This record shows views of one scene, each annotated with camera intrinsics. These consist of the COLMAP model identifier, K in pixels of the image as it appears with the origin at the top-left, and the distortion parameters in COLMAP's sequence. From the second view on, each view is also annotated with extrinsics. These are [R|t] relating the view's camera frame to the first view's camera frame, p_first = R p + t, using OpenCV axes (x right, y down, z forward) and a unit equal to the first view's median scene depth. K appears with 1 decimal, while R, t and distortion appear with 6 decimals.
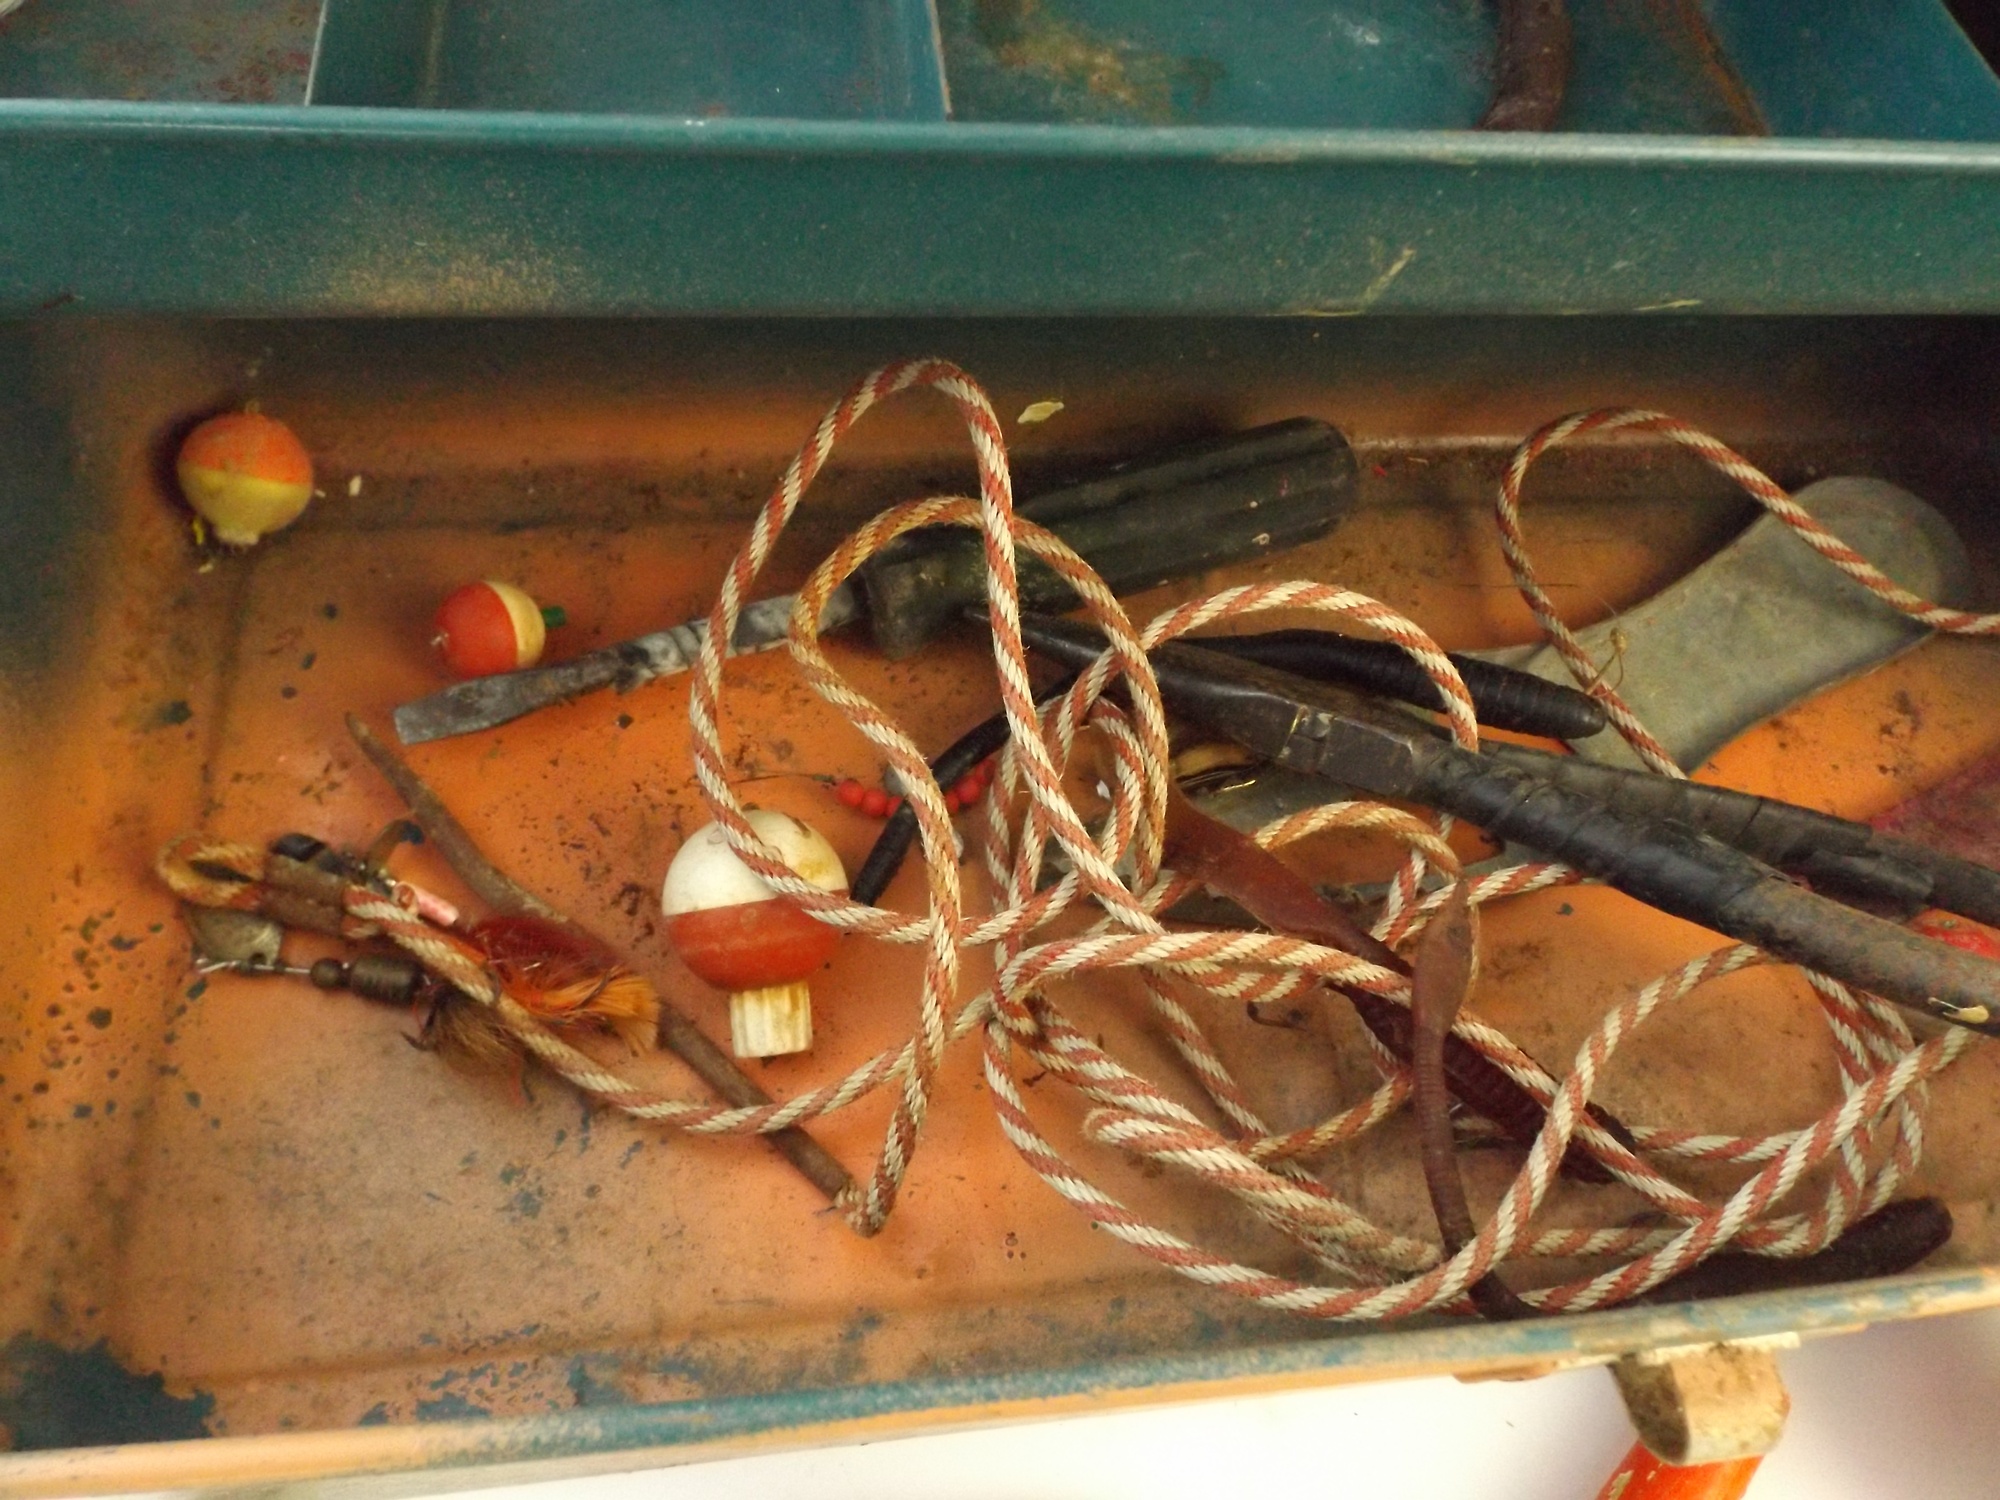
lens RADIAL K [[1454.9, 0, 981.1], [0, 1454.9, 744.9], [0, 0, 1]] dist [0.012976, -0.023992]
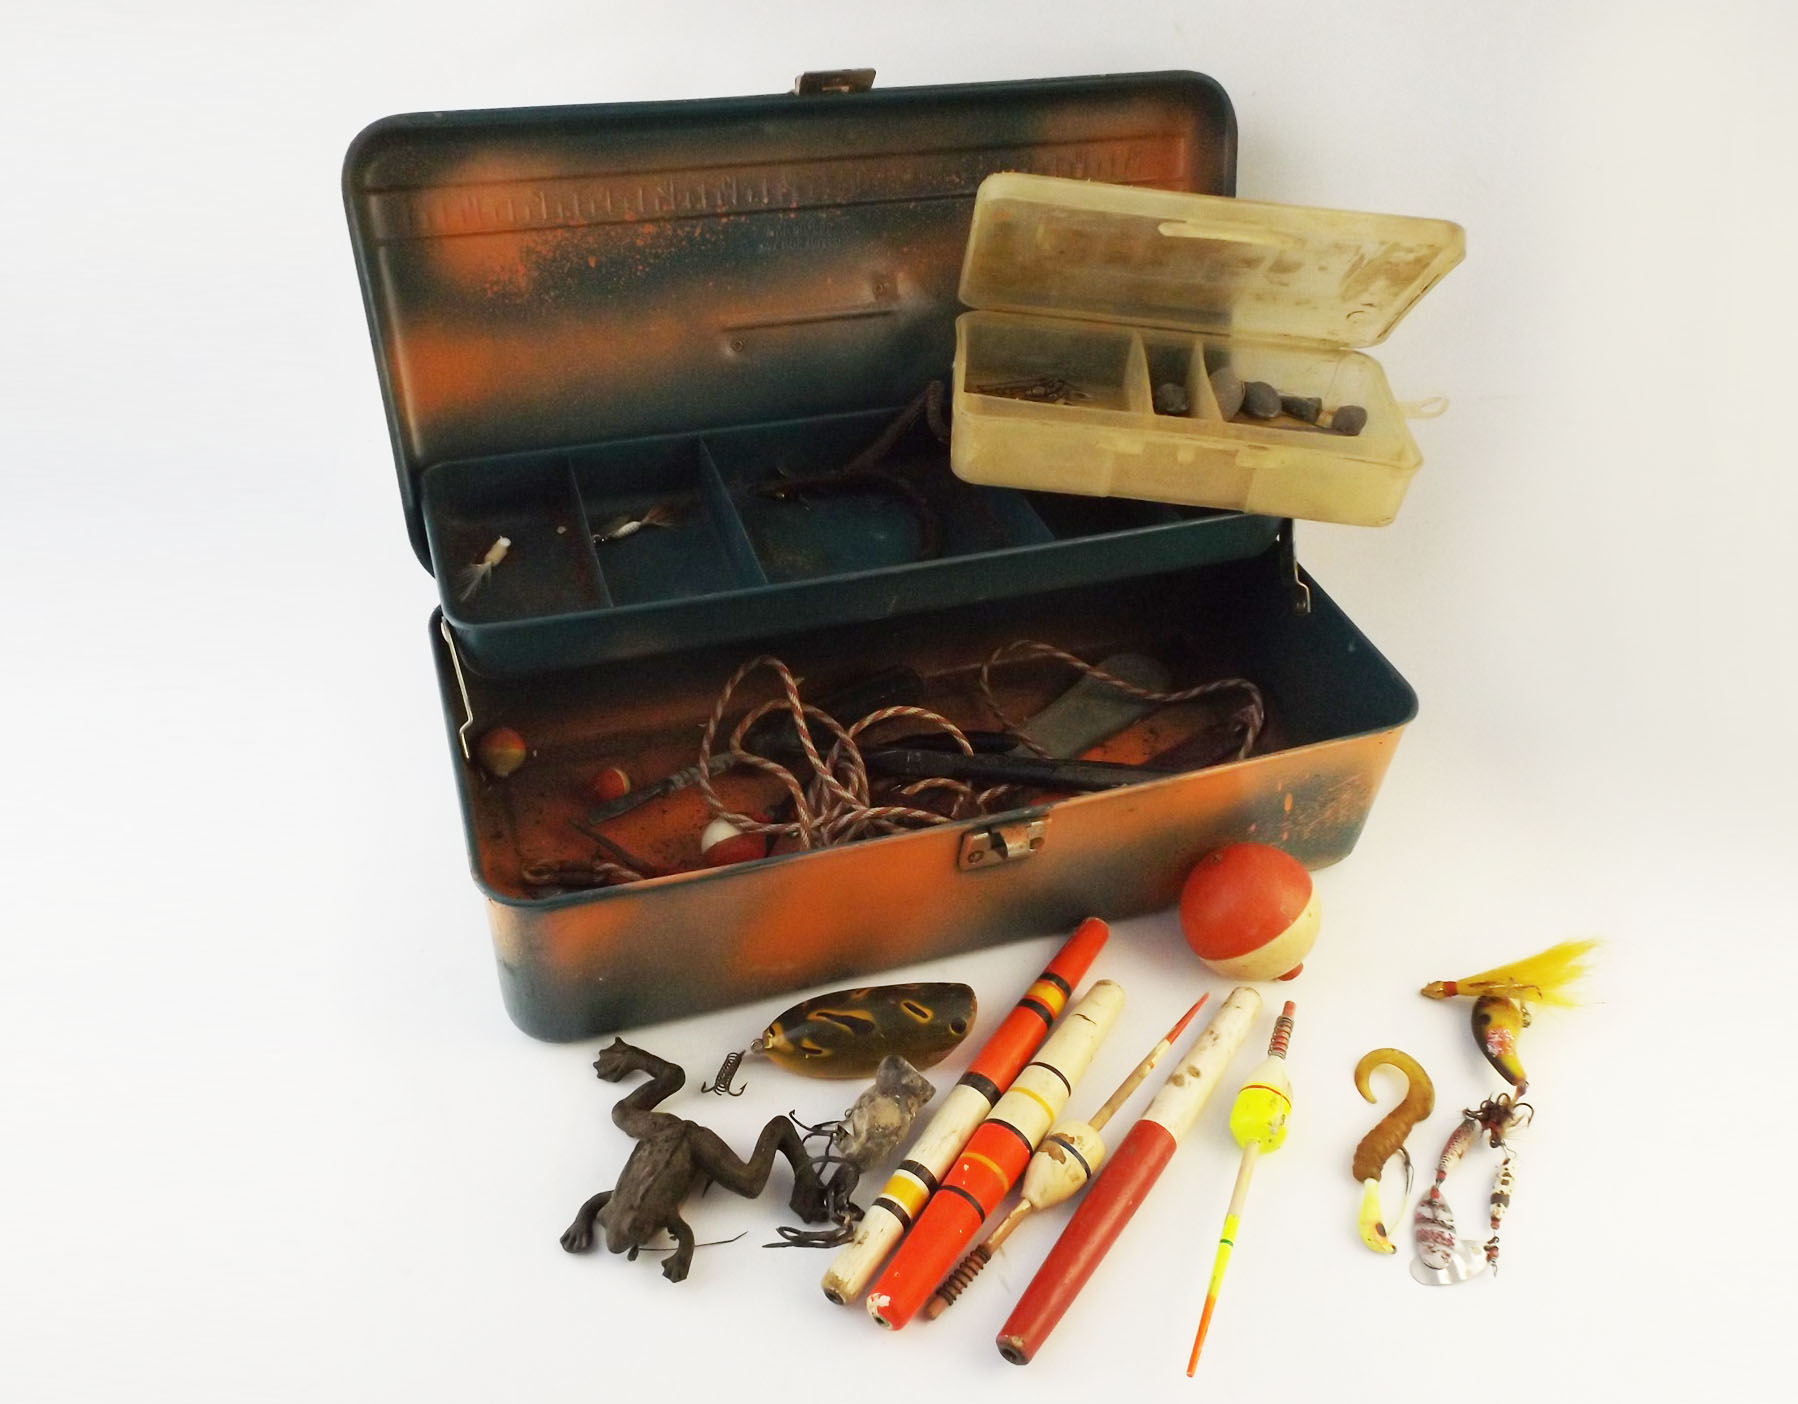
lens RADIAL K [[1465.1, 0, 872.1], [0, 1465.1, 722.6], [0, 0, 1]] dist [0.011980, -0.021954]
pose [[0.975838, -0.175175, 0.130589, -0.213340], [0.205102, 0.940440, -0.271119, 0.679884], [-0.075318, 0.291352, 0.953646, -1.733993]]
